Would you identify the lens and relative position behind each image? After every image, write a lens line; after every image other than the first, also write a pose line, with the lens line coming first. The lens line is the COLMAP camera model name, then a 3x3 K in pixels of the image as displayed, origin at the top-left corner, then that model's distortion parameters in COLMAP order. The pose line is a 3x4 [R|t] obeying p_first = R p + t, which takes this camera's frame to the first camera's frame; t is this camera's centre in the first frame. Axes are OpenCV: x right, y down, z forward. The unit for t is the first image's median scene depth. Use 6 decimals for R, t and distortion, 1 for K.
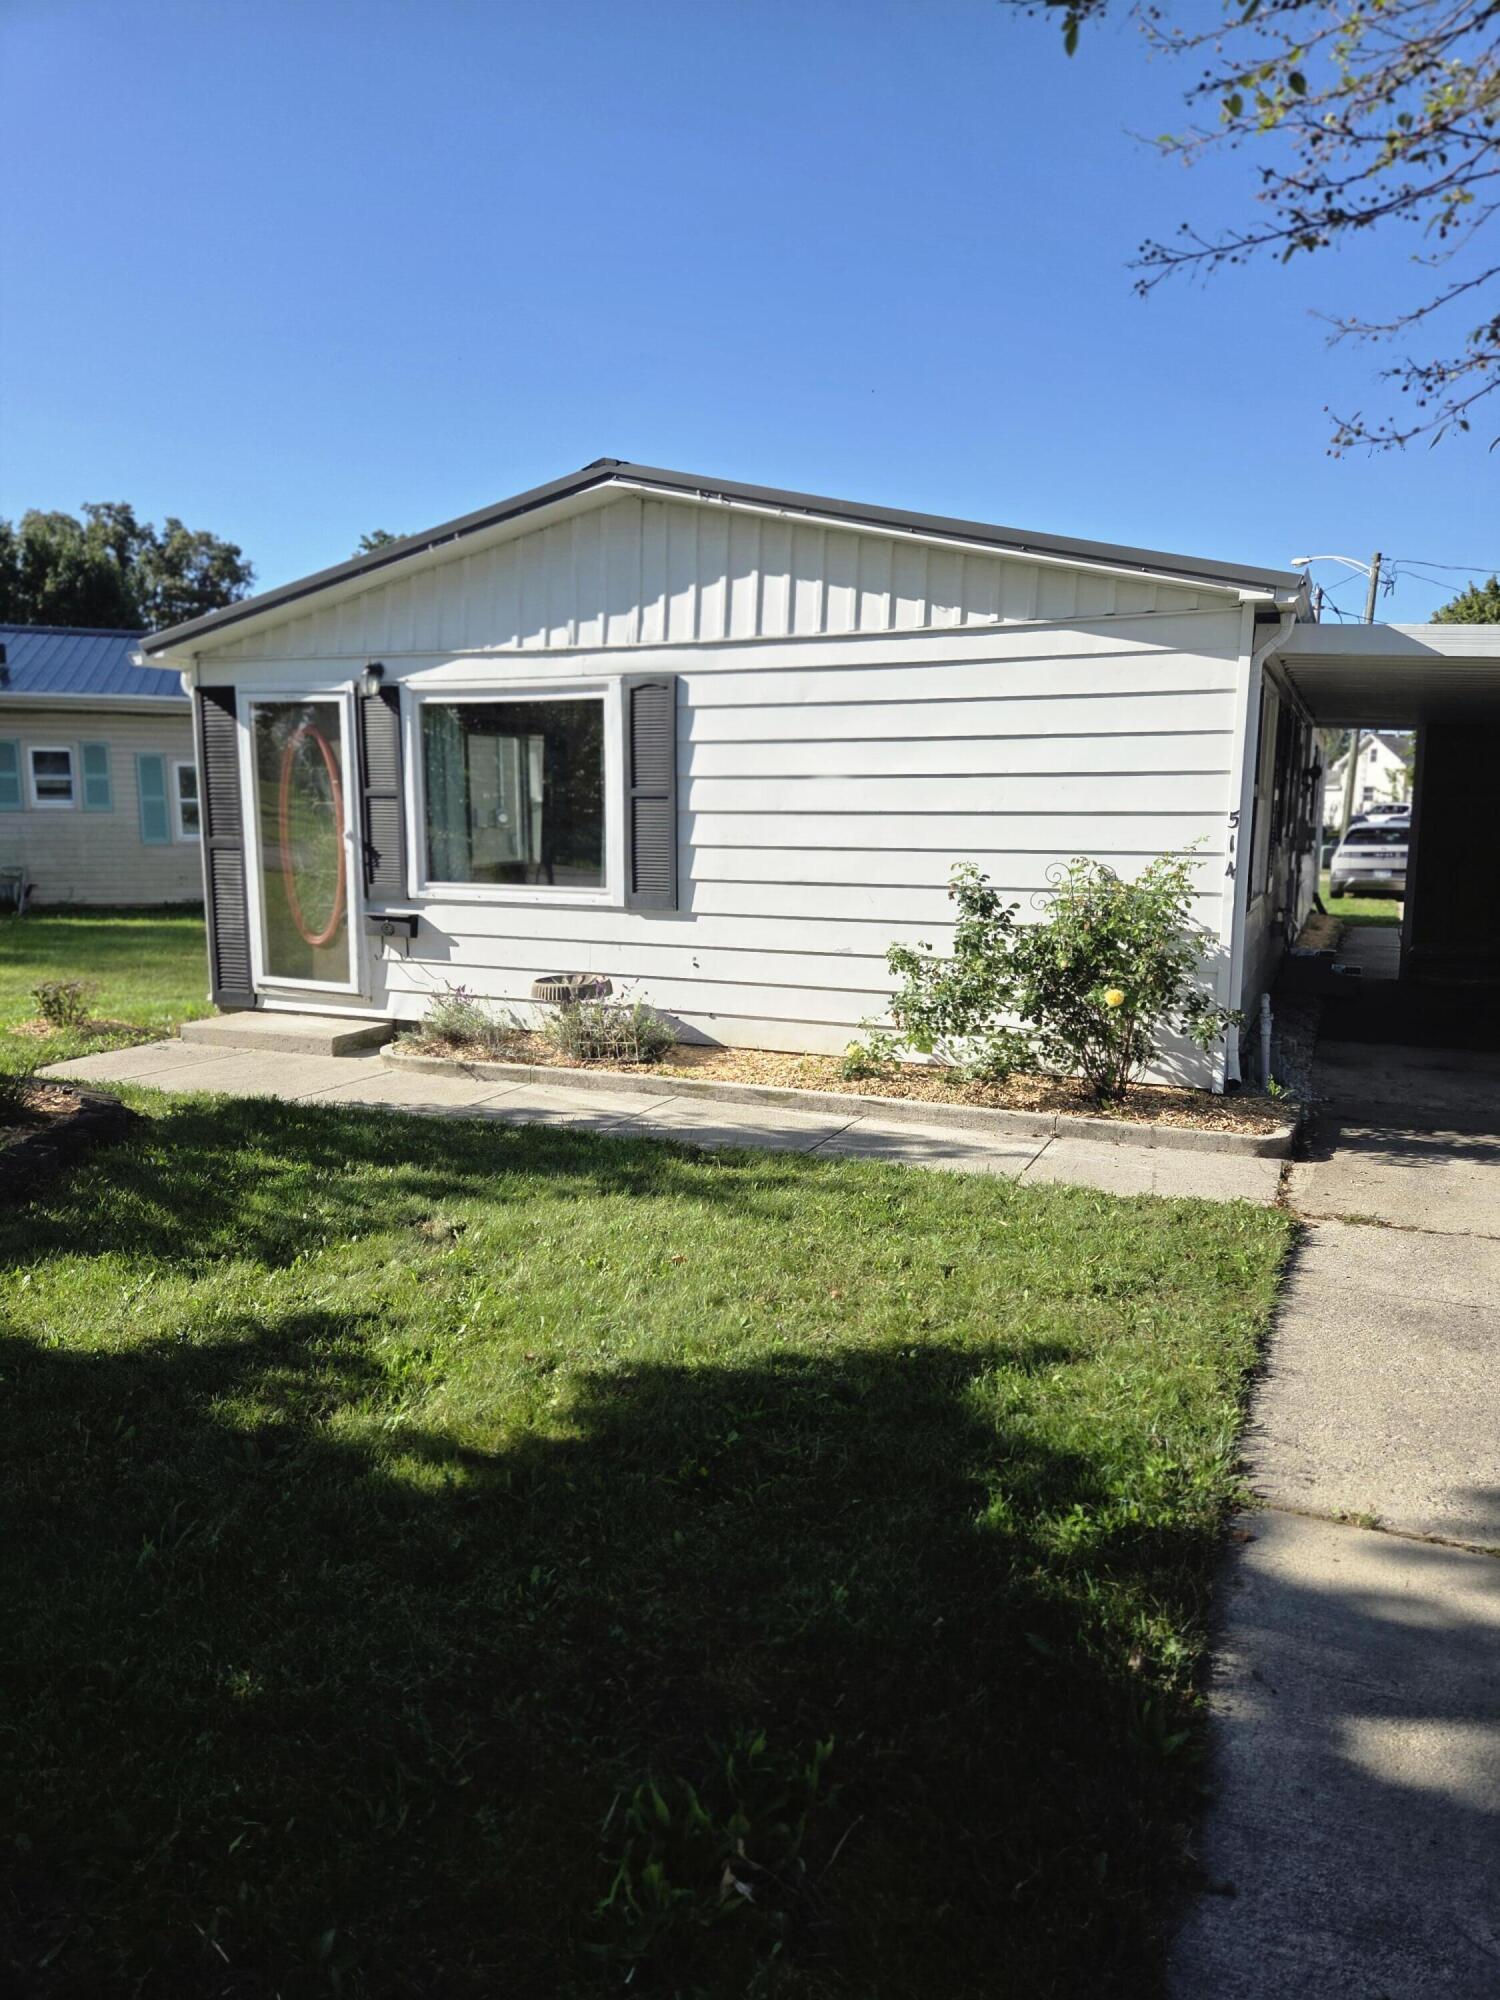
lens RADIAL K [[1330.0, 0, 758.5], [0, 1330.0, 995.7], [0, 0, 1]] dist [0.068506, -0.049096]
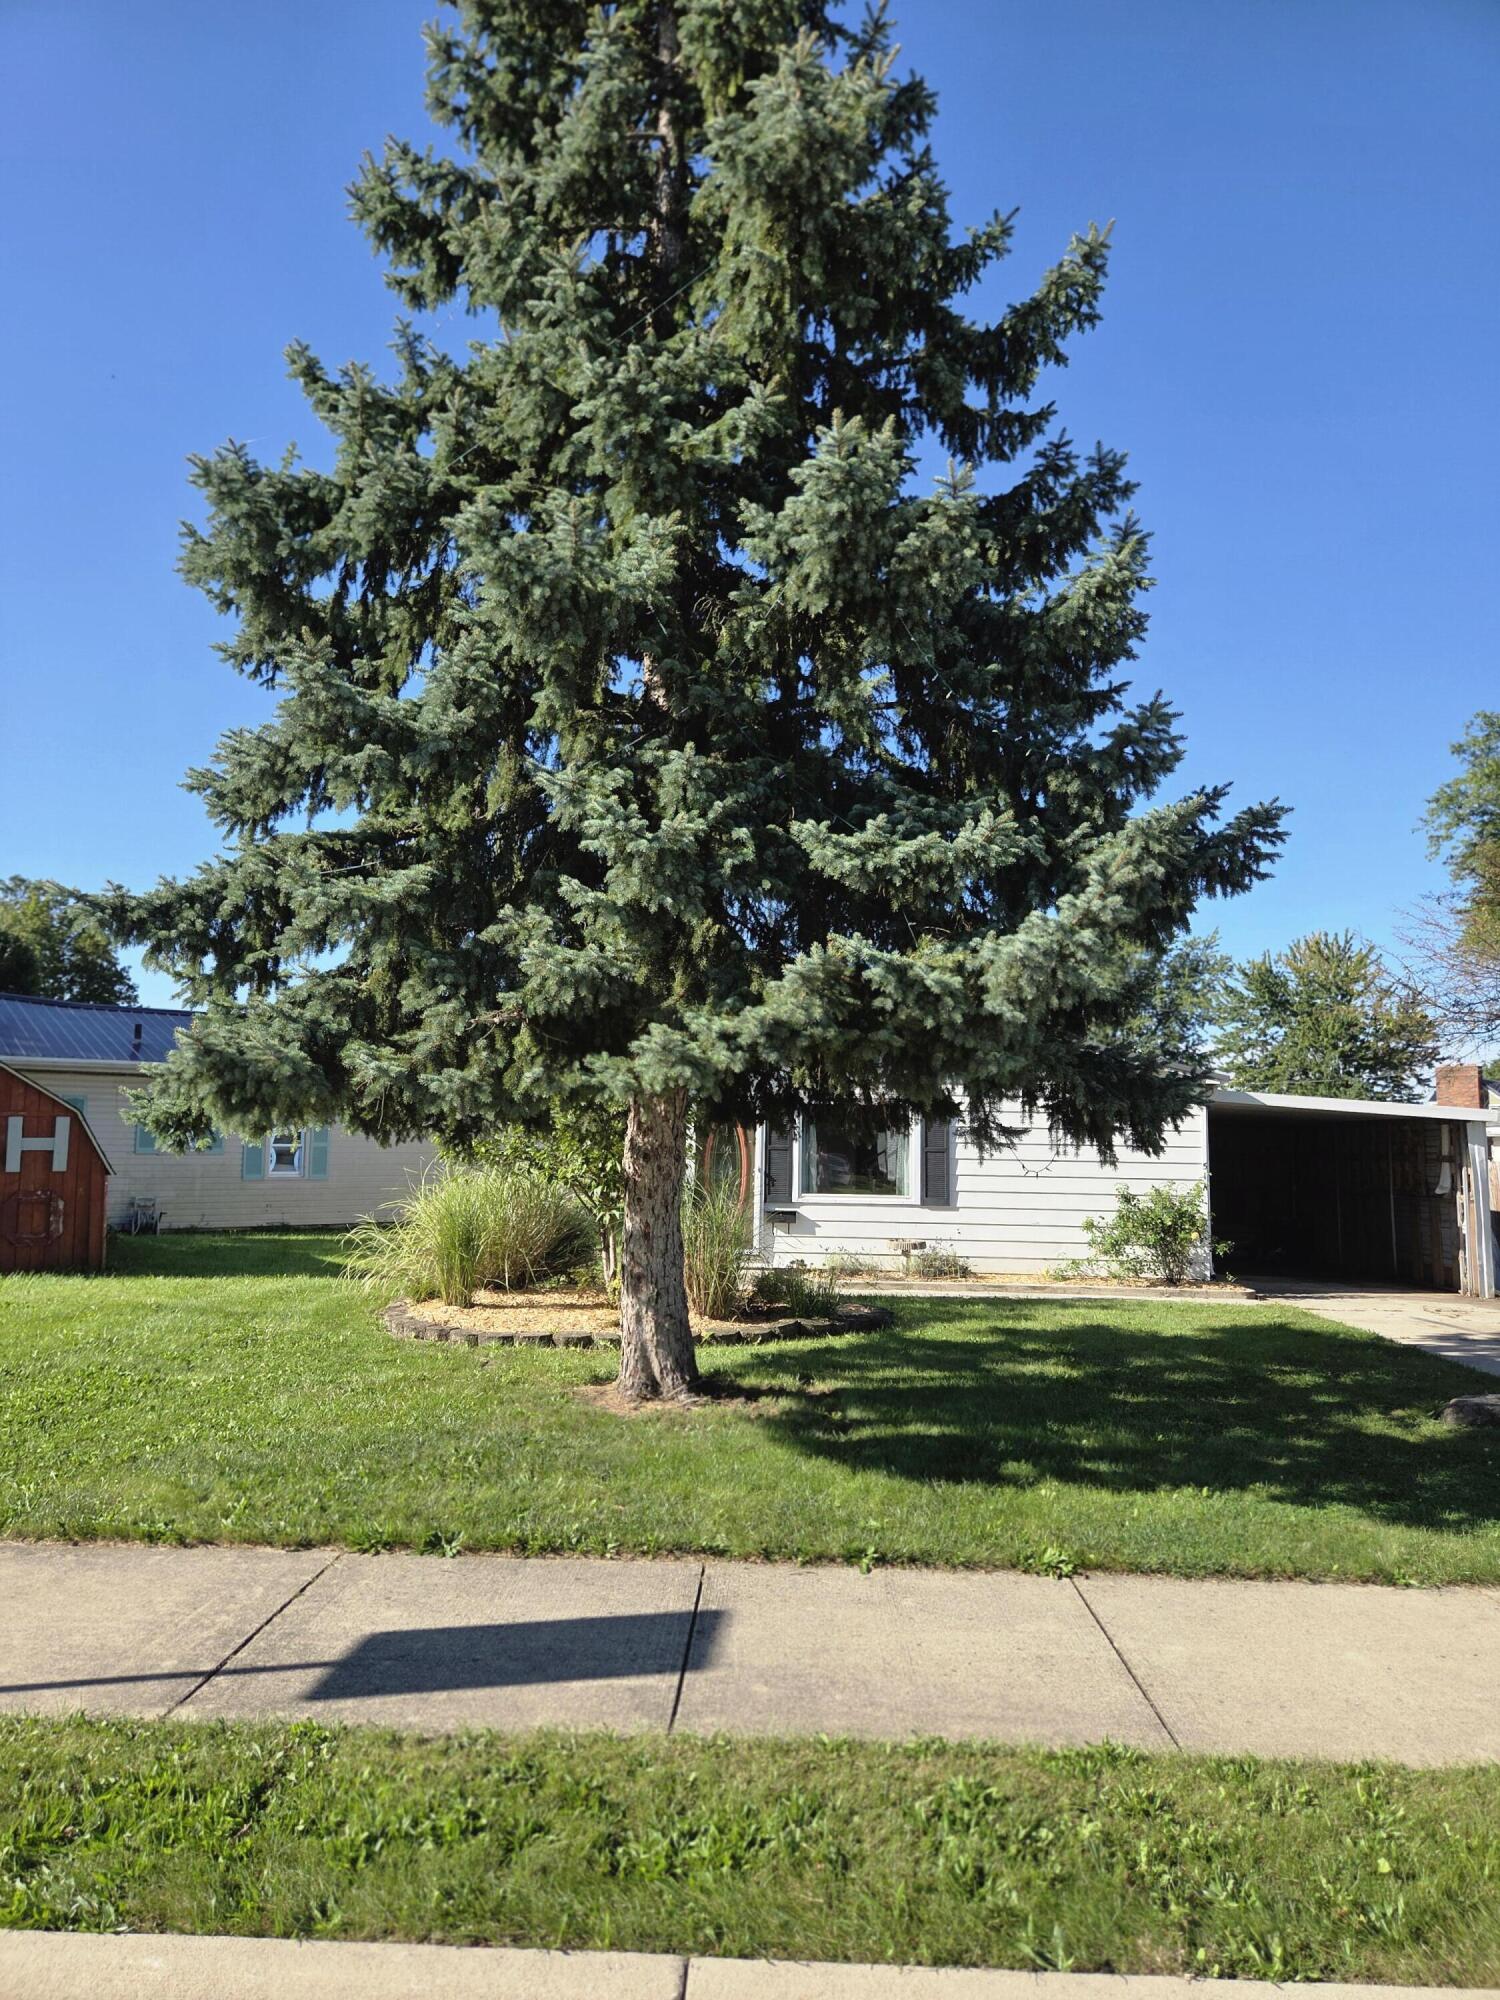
lens RADIAL K [[1330.0, 0, 735.2], [0, 1330.0, 985.2], [0, 0, 1]] dist [0.068506, -0.049096]
pose [[0.937515, 0.053726, 0.343771, -1.145430], [0.036808, 0.967149, -0.251531, 0.118099], [-0.345992, 0.248468, 0.904739, -0.889173]]
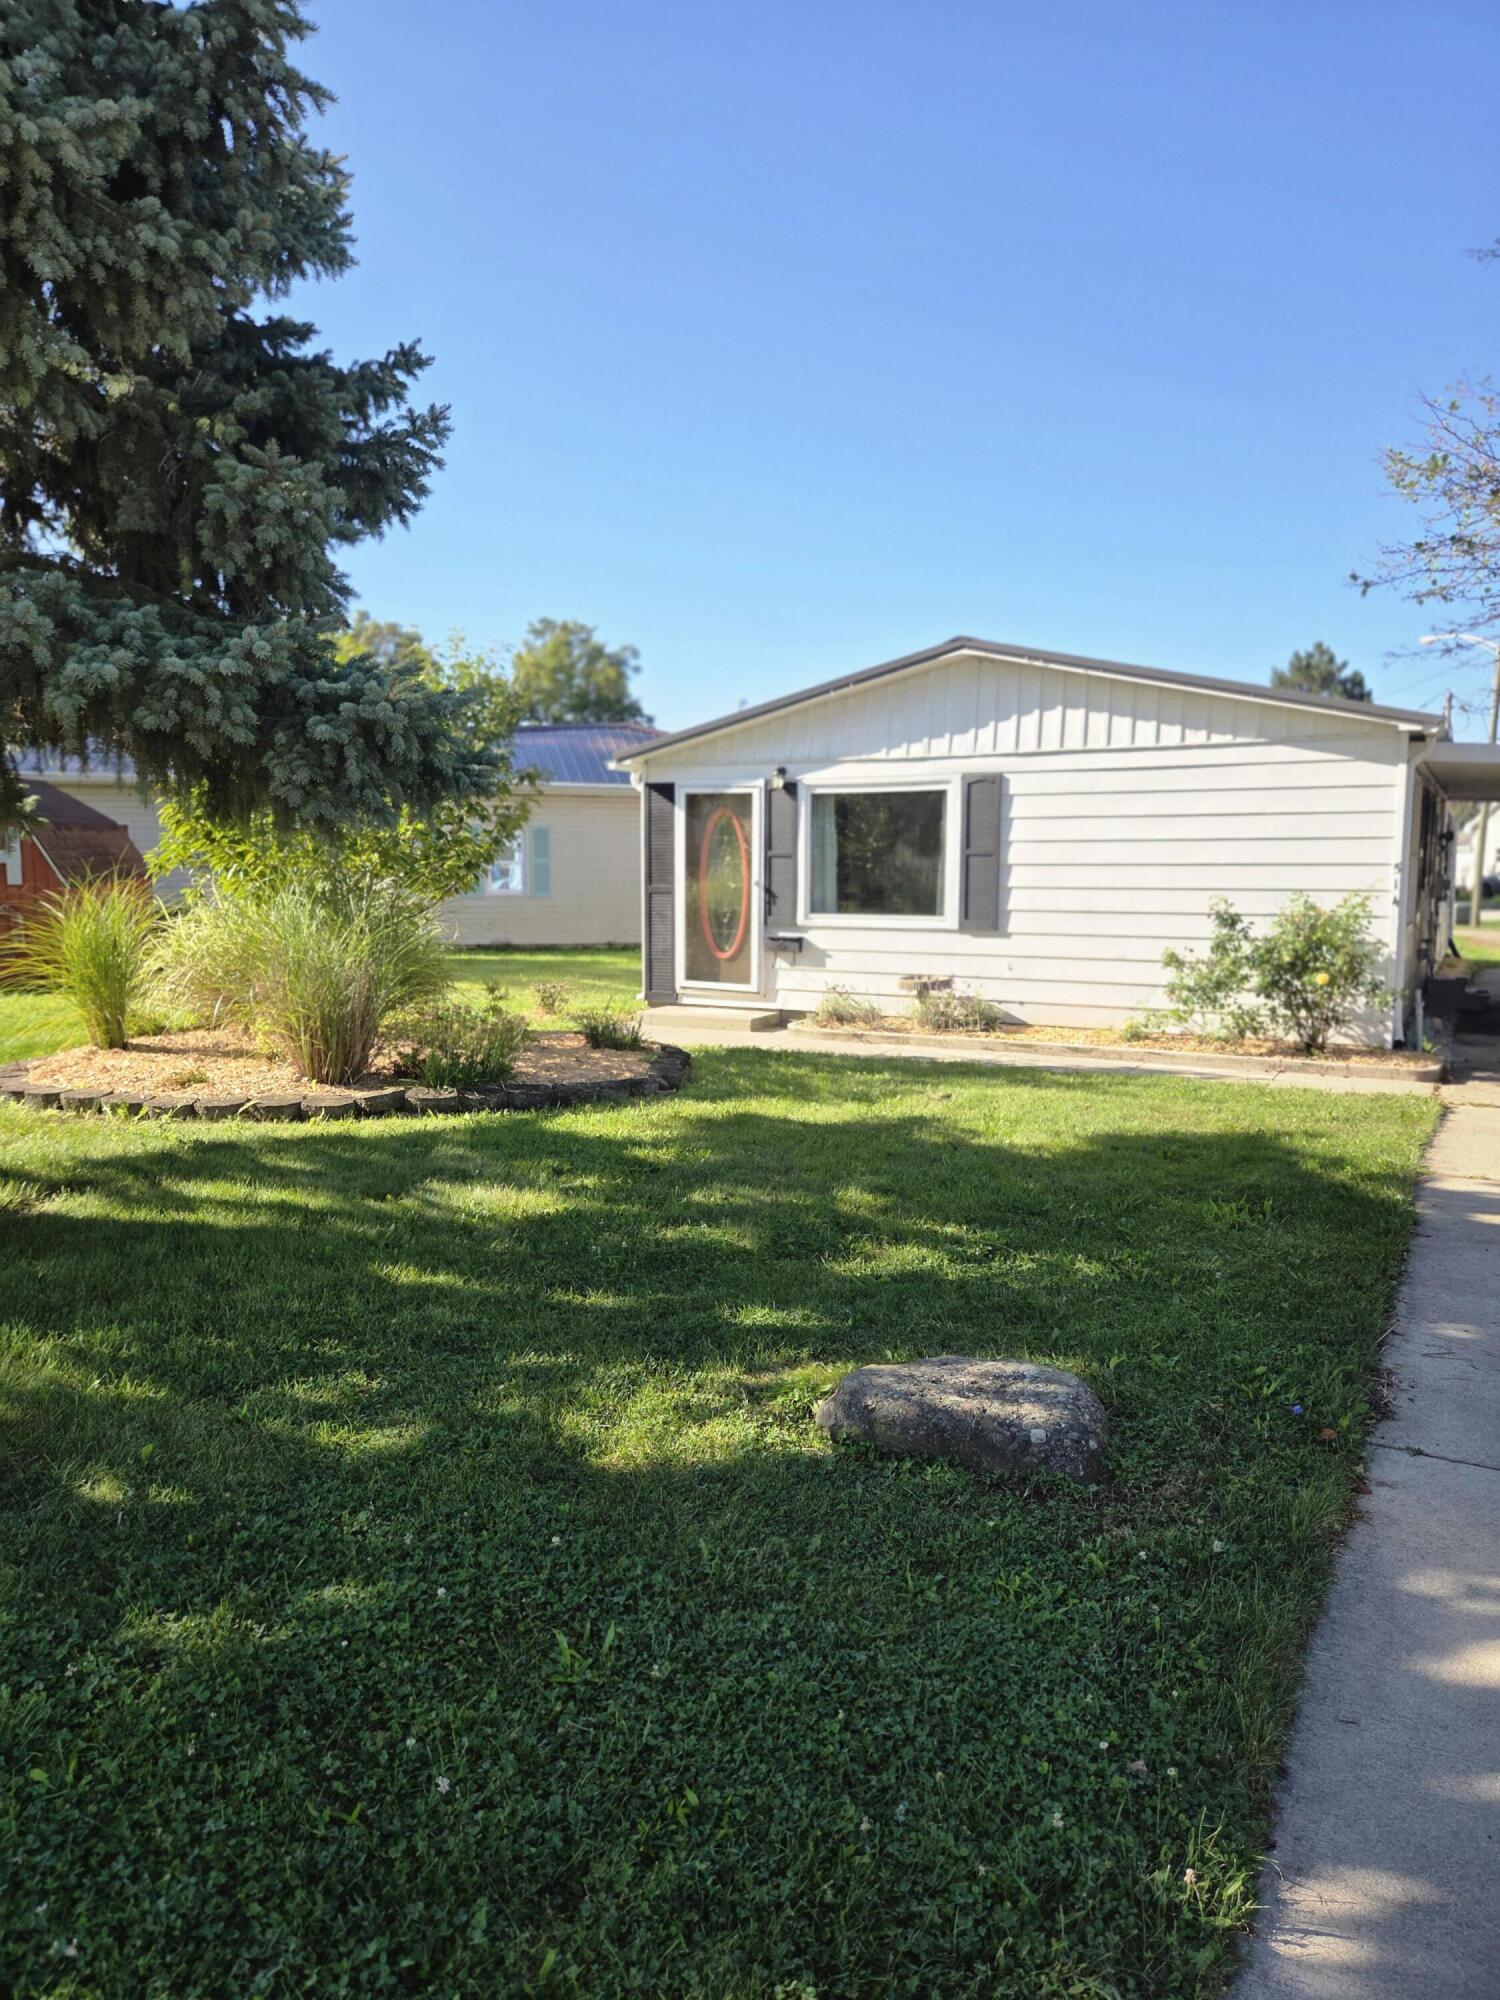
lens RADIAL K [[1330.0, 0, 753.3], [0, 1330.0, 986.8], [0, 0, 1]] dist [0.068506, -0.049096]
pose [[0.996548, 0.007392, -0.082692, -0.213039], [-0.011734, 0.998571, -0.052145, 0.078909], [0.082189, 0.052936, 0.995210, -0.497524]]
